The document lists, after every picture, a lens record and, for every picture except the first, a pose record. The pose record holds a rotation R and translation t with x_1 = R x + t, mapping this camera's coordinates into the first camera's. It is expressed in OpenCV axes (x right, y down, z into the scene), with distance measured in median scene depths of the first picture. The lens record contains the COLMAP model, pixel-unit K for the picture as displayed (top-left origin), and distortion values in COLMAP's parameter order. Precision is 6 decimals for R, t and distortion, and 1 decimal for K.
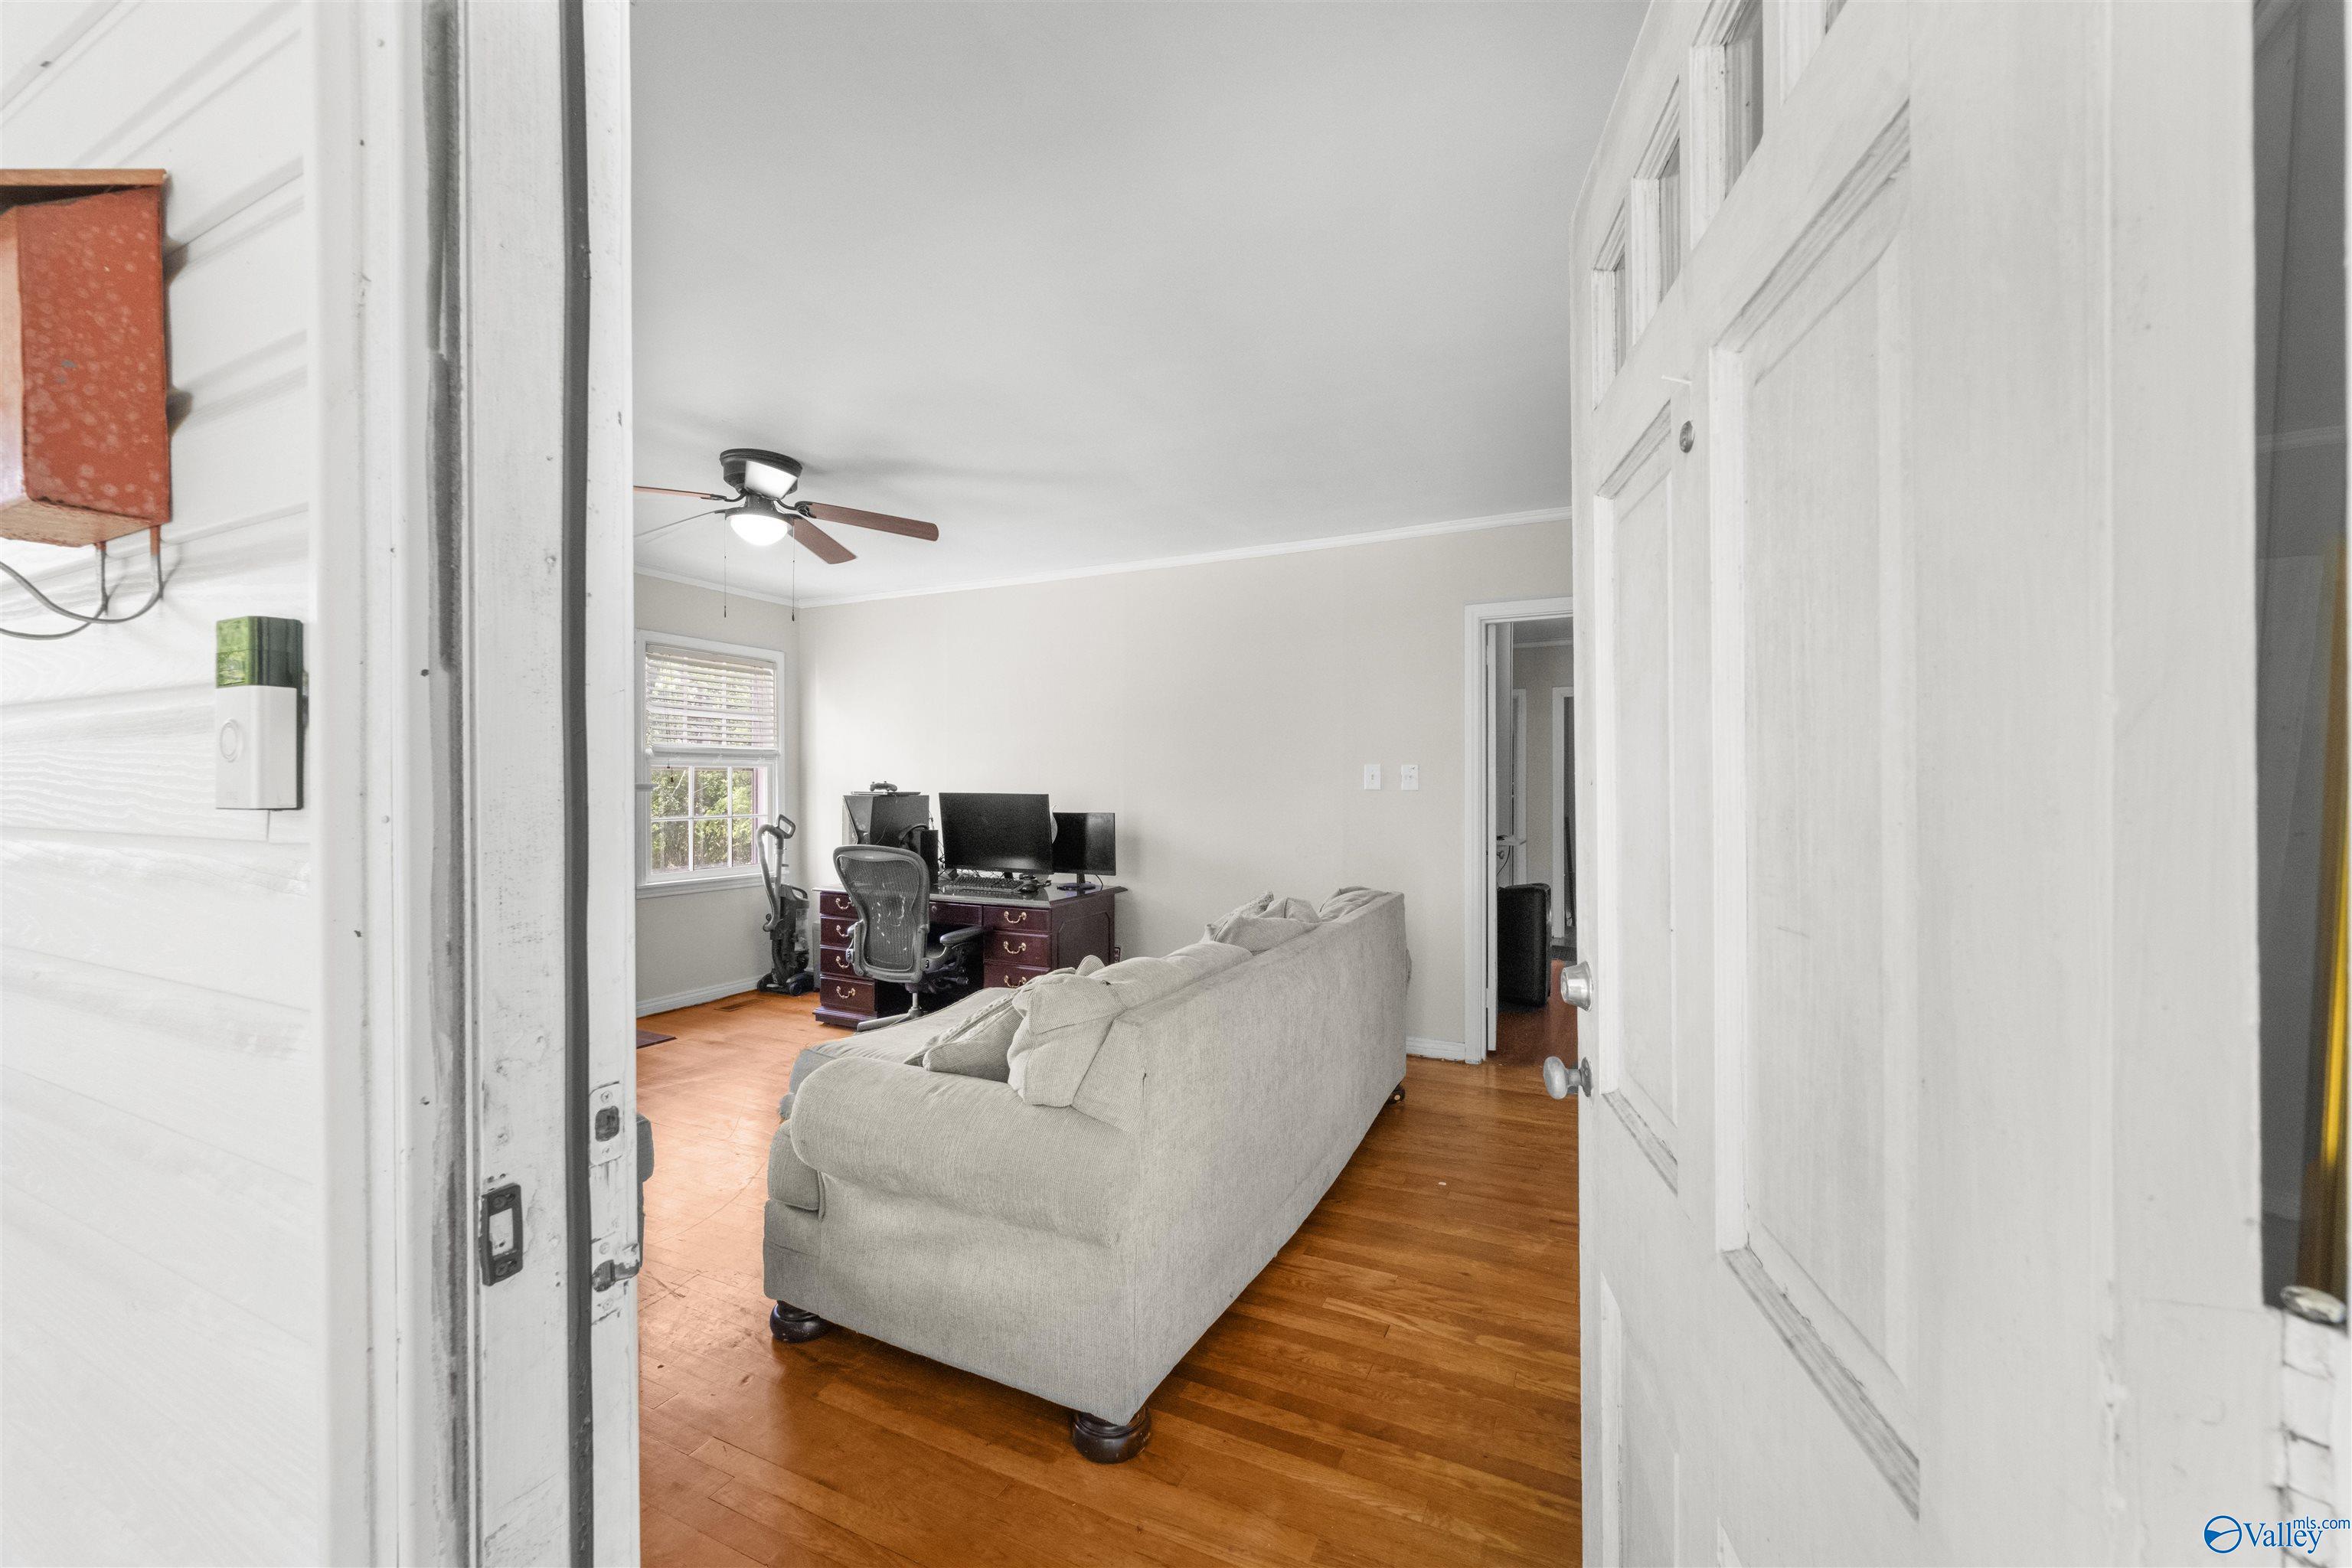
lens RADIAL K [[931.6, 0, 1173.3], [0, 931.6, 780.7], [0, 0, 1]] dist [0.000929, -0.000341]
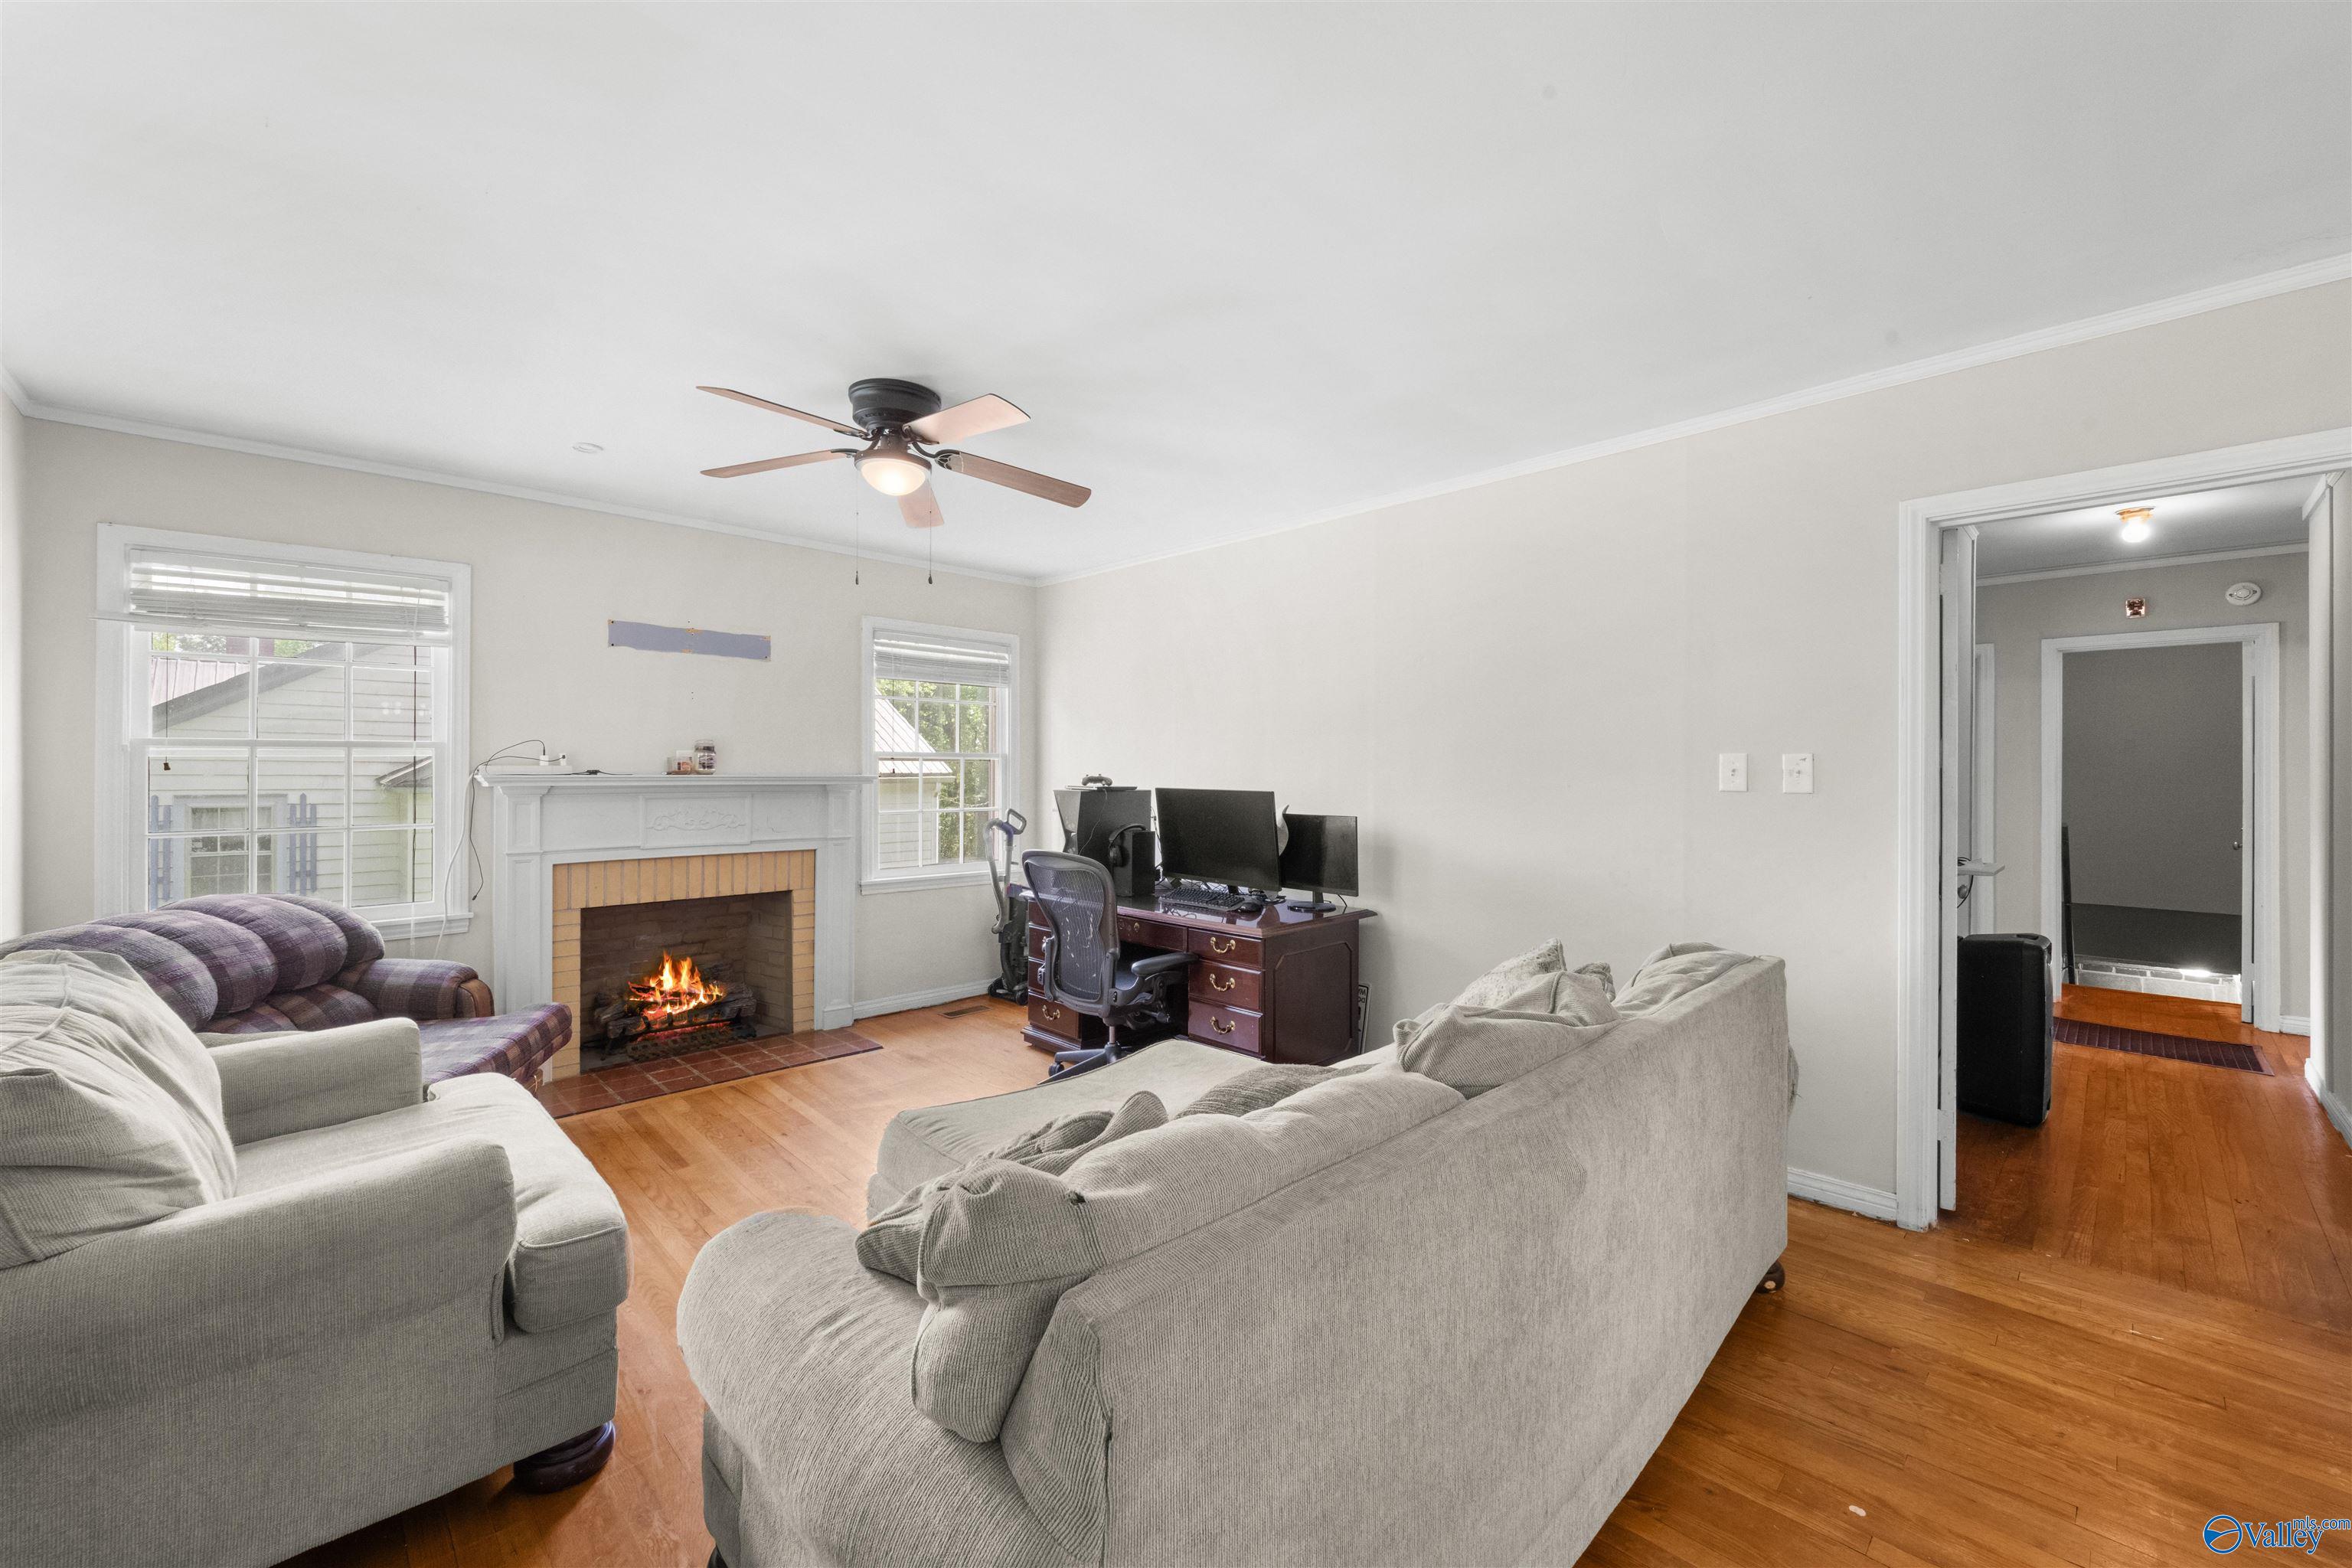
lens RADIAL K [[931.6, 0, 1179.7], [0, 931.6, 775.7], [0, 0, 1]] dist [0.000929, -0.000341]
pose [[0.942454, 0.004760, -0.334302, 0.060672], [-0.002287, 0.999967, 0.007790, -0.005257], [0.334328, -0.006577, 0.942434, 0.228360]]
